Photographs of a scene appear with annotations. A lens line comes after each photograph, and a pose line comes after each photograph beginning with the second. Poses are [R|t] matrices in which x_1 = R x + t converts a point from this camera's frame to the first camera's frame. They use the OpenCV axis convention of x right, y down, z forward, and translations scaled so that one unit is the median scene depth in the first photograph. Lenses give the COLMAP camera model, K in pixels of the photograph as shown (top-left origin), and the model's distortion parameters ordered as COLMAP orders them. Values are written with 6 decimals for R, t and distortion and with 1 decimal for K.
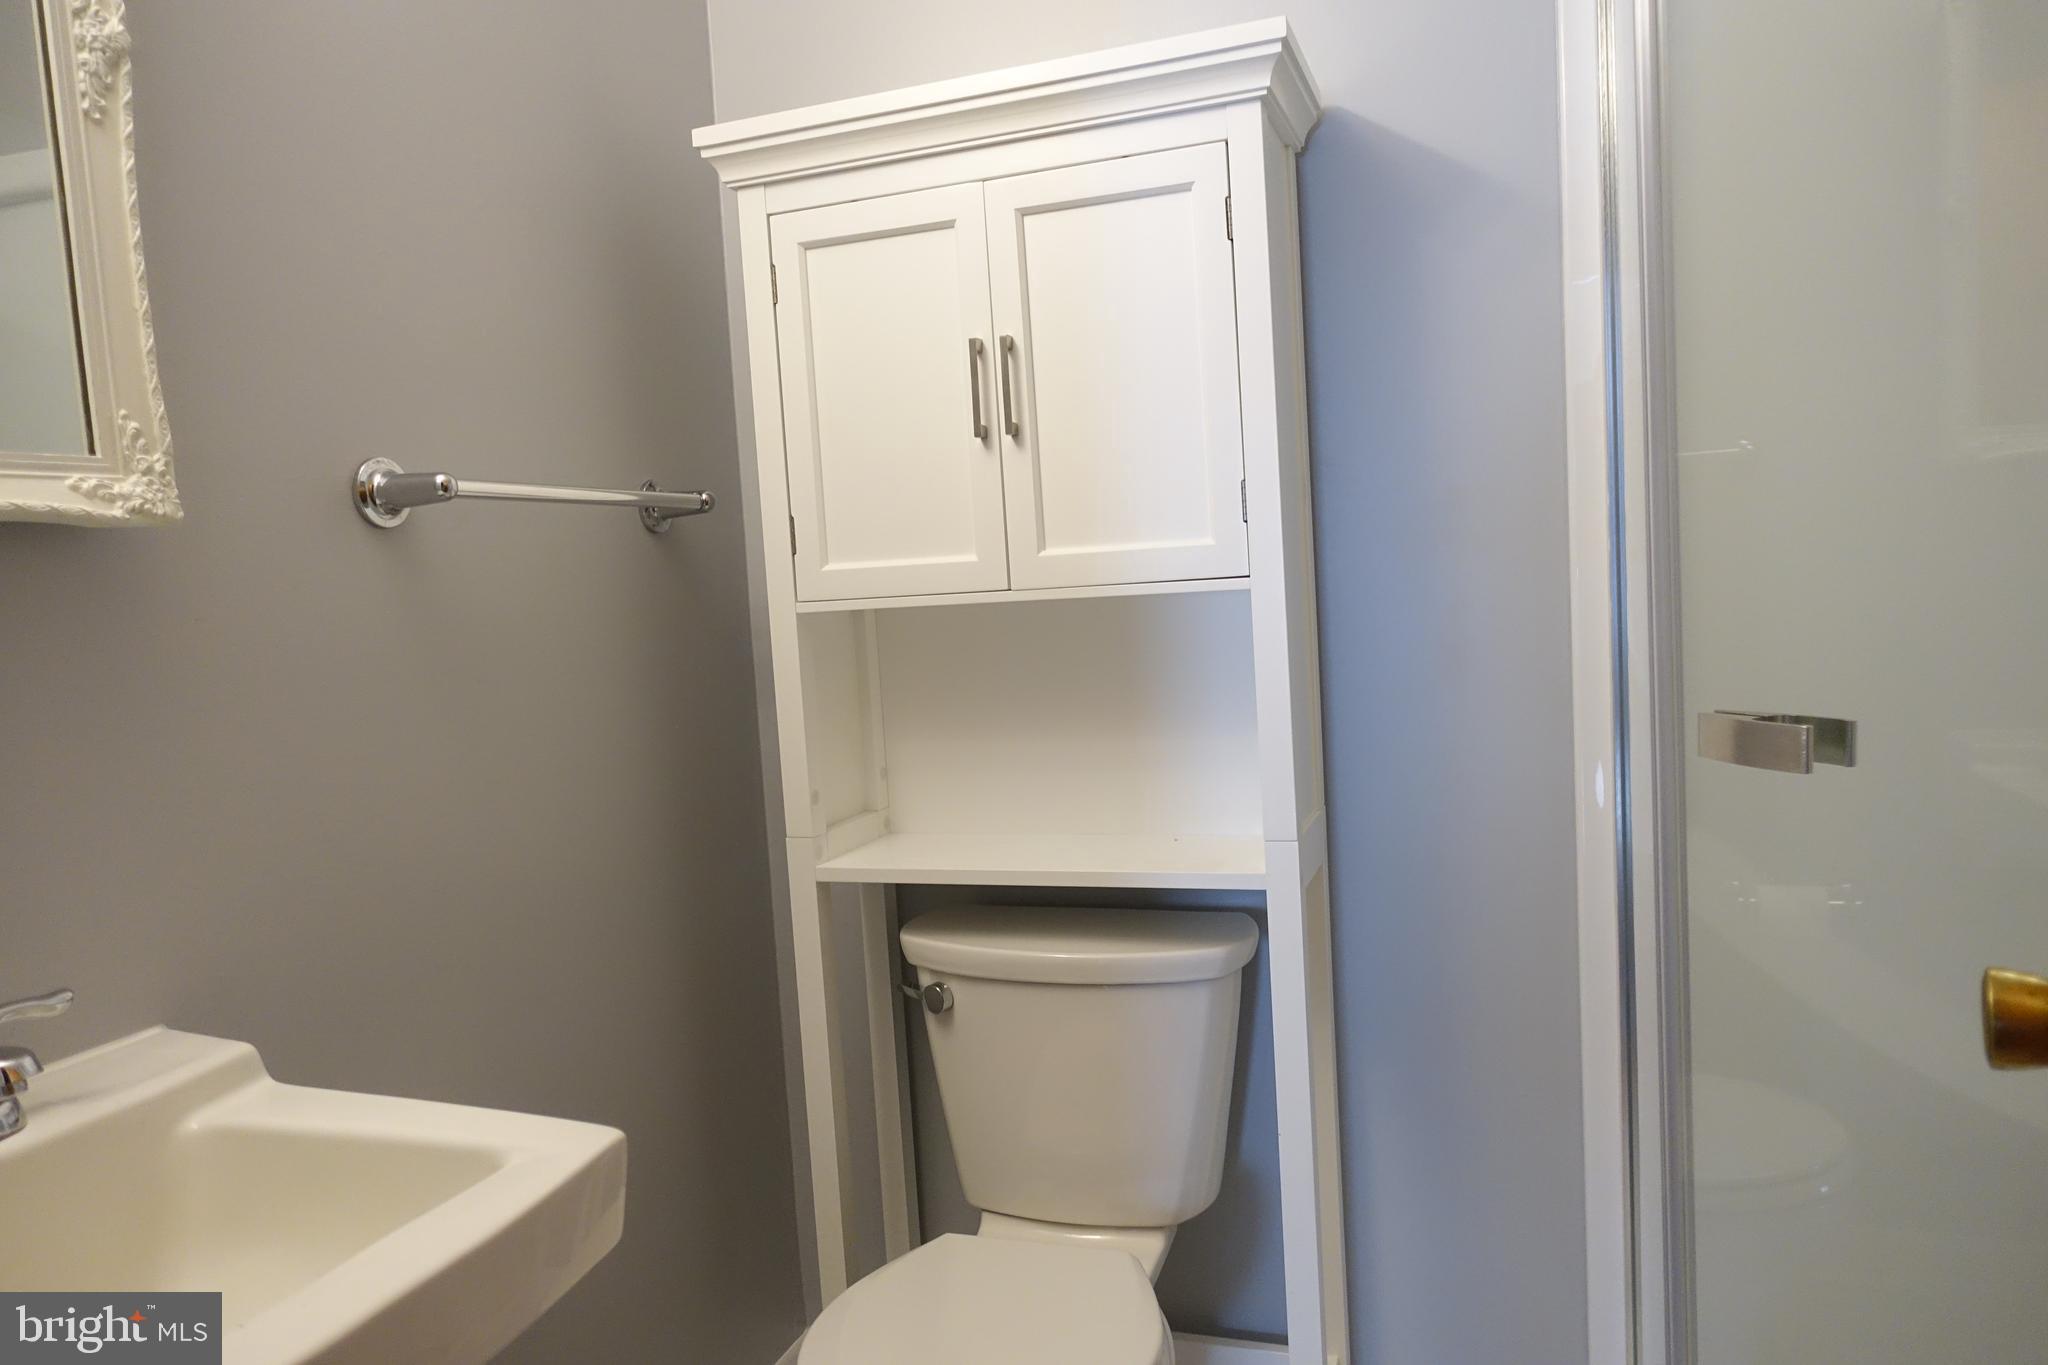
lens RADIAL K [[1404.9, 0, 1022.7], [0, 1404.9, 683.3], [0, 0, 1]] dist [0.003062, -0.003325]
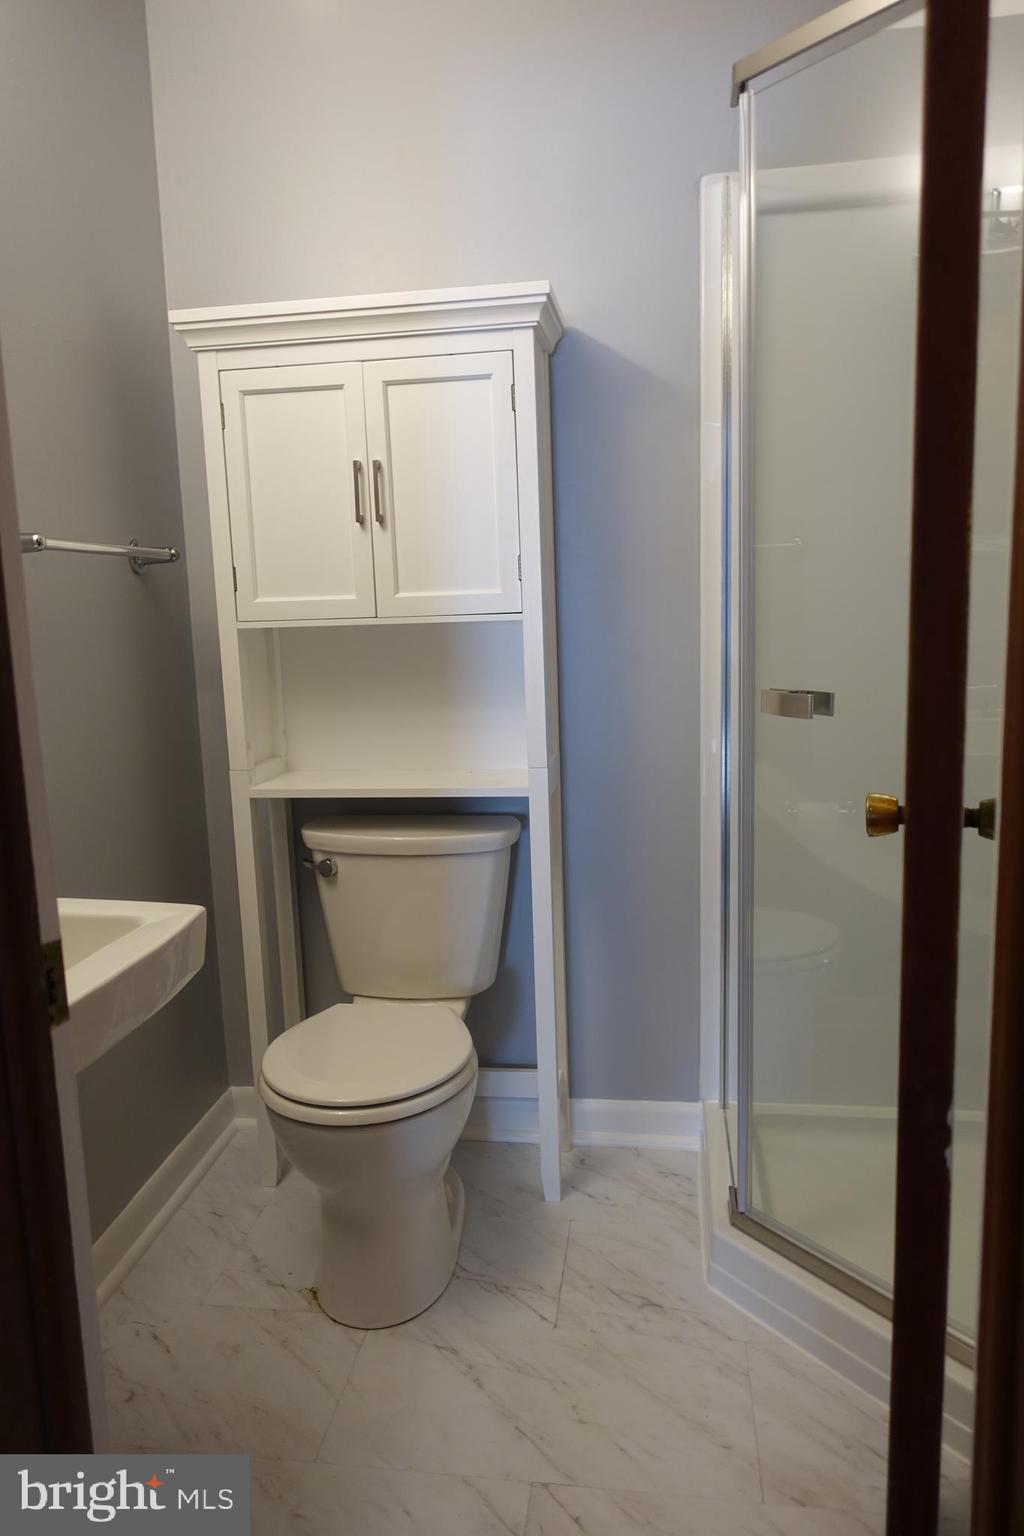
lens RADIAL K [[1053.7, 0, 514.0], [0, 1053.7, 769.7], [0, 0, 1]] dist [0.003062, -0.003325]
pose [[0.980005, -0.002627, 0.198955, -0.096541], [-0.011572, 0.997468, 0.070171, 0.022791], [-0.198635, -0.071070, 0.977493, -0.245032]]
